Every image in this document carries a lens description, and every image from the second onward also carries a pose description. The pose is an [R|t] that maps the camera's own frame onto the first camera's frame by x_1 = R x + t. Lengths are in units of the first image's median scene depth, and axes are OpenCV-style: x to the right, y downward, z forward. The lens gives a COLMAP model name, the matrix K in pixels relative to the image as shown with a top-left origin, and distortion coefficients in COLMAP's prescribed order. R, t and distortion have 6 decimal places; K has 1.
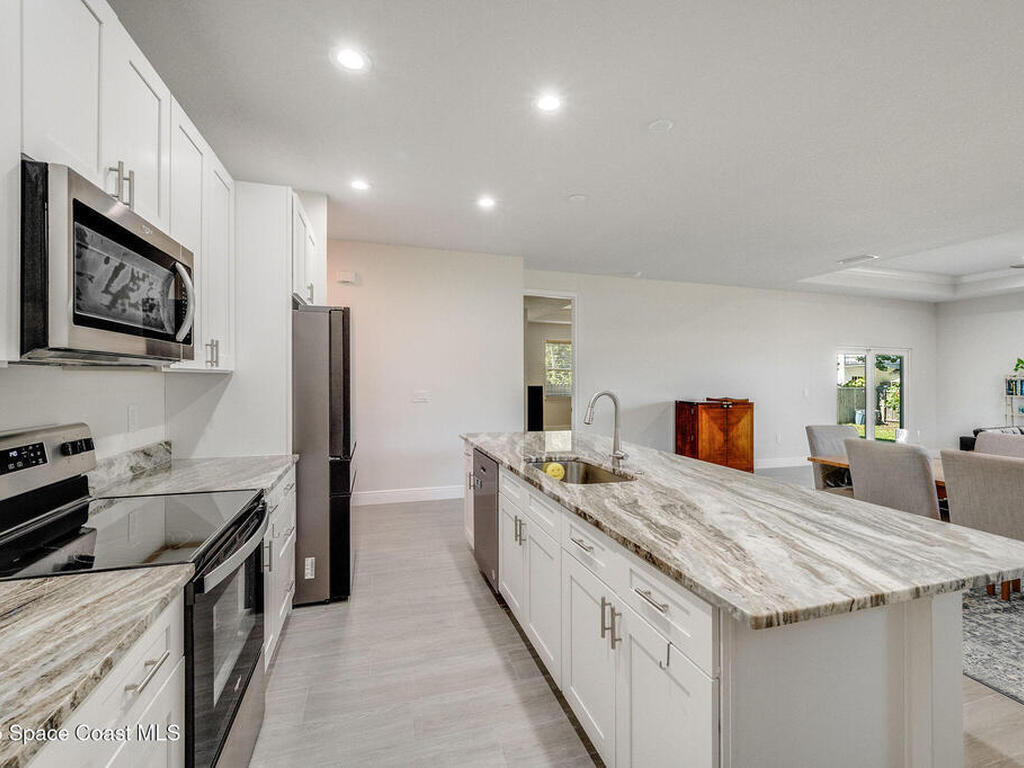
lens RADIAL K [[455.0, 0, 517.5], [0, 455.0, 383.5], [0, 0, 1]] dist [-0.000256, -0.000853]
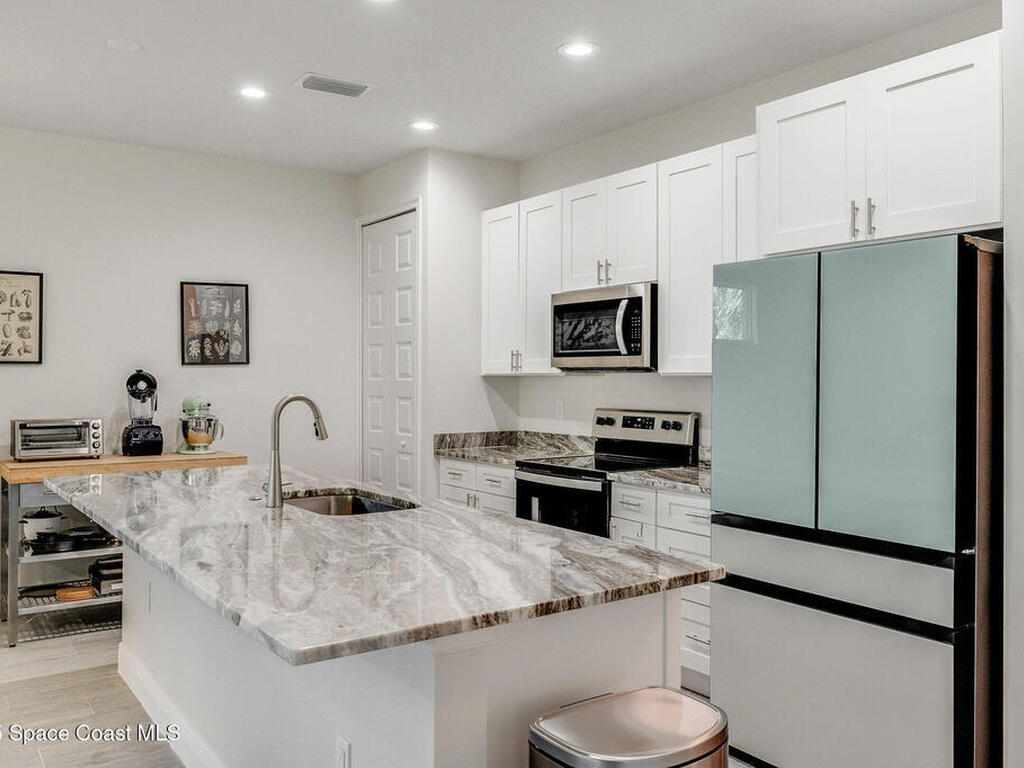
lens RADIAL K [[854.2, 0, 508.6], [0, 854.2, 380.8], [0, 0, 1]] dist [-0.002989, -0.001784]
pose [[-0.956332, -0.011451, -0.292058, 0.456782], [-0.015725, 0.999801, 0.012292, -0.043877], [0.291860, 0.016348, -0.956321, 4.095190]]
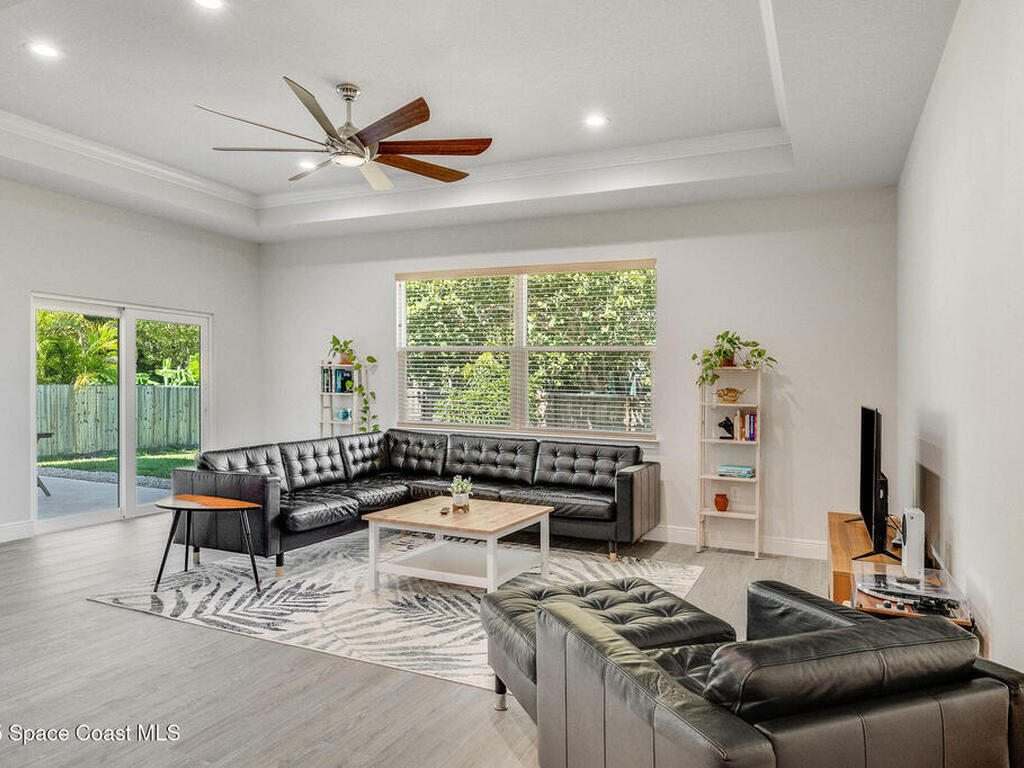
lens RADIAL K [[677.7, 0, 512.0], [0, 677.7, 384.0], [0, 0, 1]] dist [0.001059, -0.001909]
pose [[0.669561, 0.004127, 0.742745, 2.789760], [-0.002326, 0.999991, -0.003459, 0.088145], [-0.742753, 0.000588, 0.669565, 0.792501]]
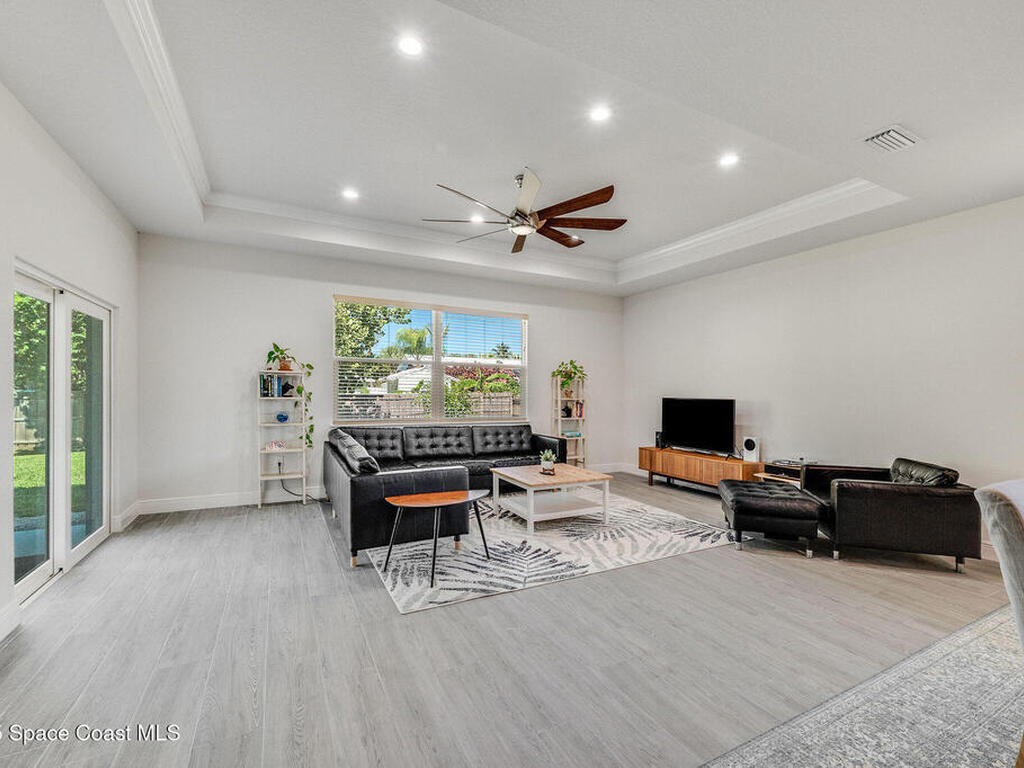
lens RADIAL K [[455.0, 0, 517.5], [0, 455.0, 383.5], [0, 0, 1]] dist [-0.000256, -0.000853]
pose [[-0.173443, 0.002474, 0.984841, 1.754895], [-0.001917, 0.999994, -0.002849, 0.036192], [-0.984842, -0.002382, -0.173437, 3.961929]]
